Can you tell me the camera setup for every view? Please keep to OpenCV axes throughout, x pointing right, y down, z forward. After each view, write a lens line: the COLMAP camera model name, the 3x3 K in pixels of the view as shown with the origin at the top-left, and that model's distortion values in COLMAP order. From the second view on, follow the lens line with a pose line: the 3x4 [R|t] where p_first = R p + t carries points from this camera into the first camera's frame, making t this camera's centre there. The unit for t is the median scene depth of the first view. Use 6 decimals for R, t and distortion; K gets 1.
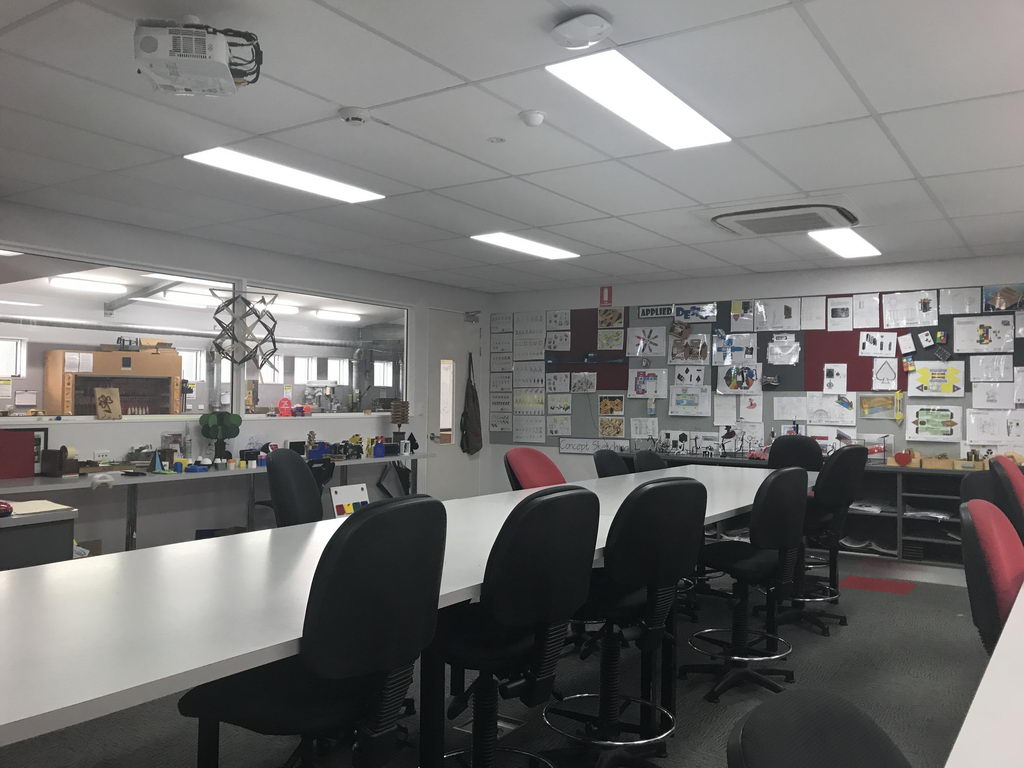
lens RADIAL K [[846.4, 0, 512.2], [0, 846.4, 384.6], [0, 0, 1]] dist [0.005930, 0.001470]
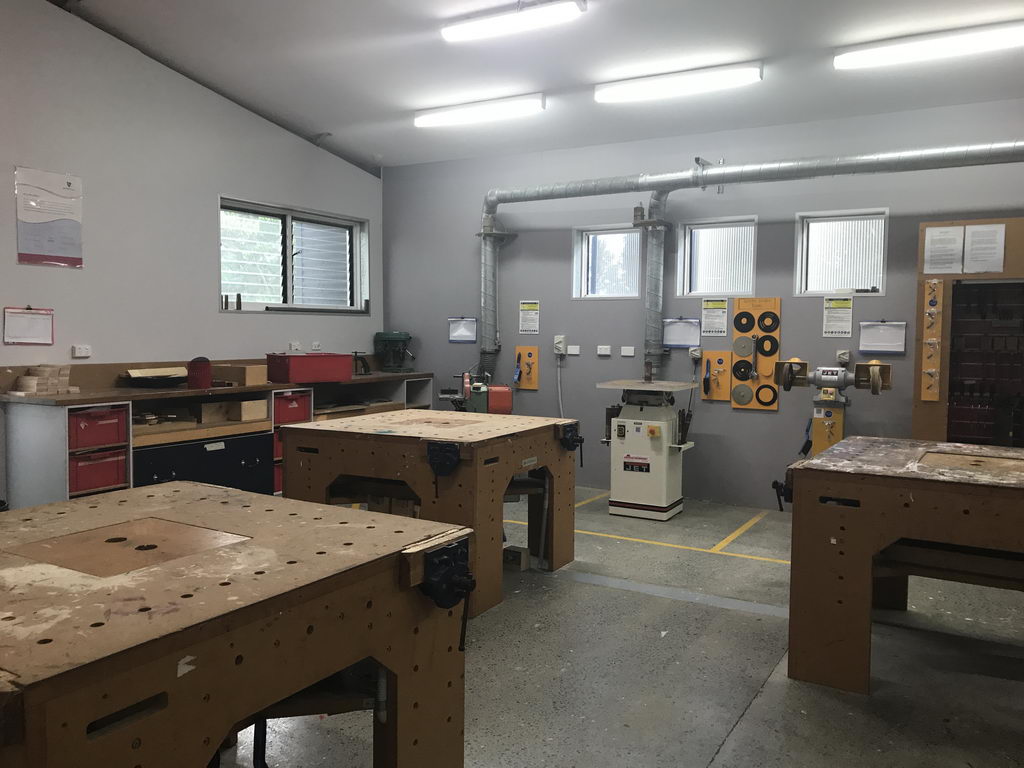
lens RADIAL K [[846.4, 0, 511.7], [0, 846.4, 384.4], [0, 0, 1]] dist [0.005930, 0.001470]
pose [[0.057886, 0.055345, -0.996788, -0.110216], [0.011723, 0.998356, 0.056112, 0.013820], [0.998254, -0.014933, 0.057142, 0.764491]]
